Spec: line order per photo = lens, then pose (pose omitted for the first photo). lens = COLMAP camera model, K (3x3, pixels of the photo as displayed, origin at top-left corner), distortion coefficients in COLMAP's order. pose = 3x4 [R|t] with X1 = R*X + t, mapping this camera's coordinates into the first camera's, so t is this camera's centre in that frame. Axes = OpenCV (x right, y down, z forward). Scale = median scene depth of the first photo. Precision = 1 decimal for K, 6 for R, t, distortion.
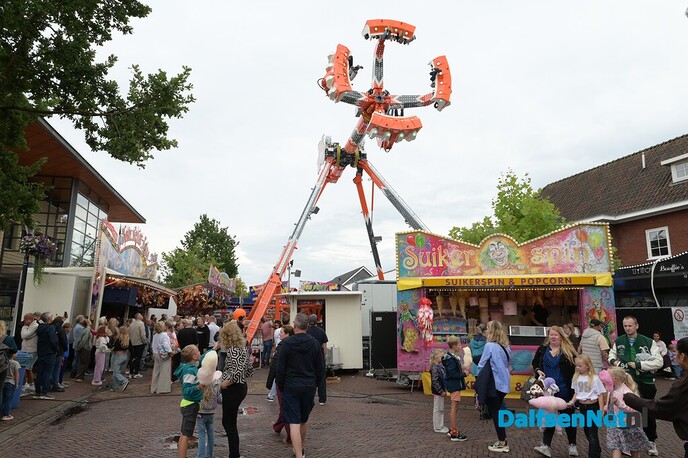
lens RADIAL K [[486.4, 0, 359.4], [0, 486.4, 235.1], [0, 0, 1]] dist [-0.007193, -0.002807]
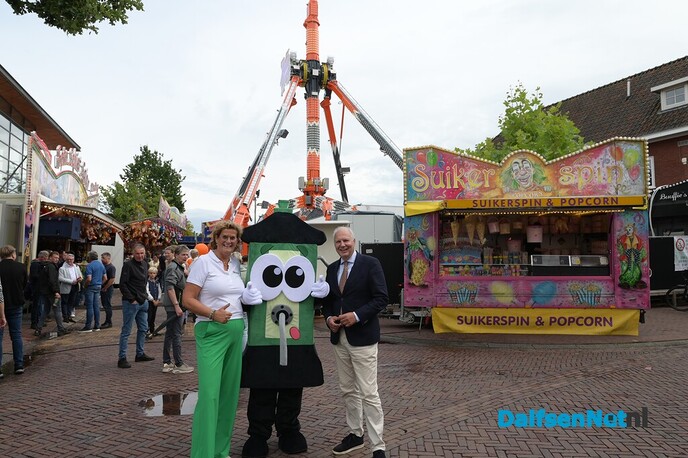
lens RADIAL K [[486.4, 0, 359.4], [0, 486.4, 235.1], [0, 0, 1]] dist [-0.007193, -0.002807]
pose [[0.993673, -0.005717, 0.112165, -0.070598], [-0.007980, 0.992585, 0.121289, 0.031009], [-0.112027, -0.121417, 0.986260, 0.110722]]
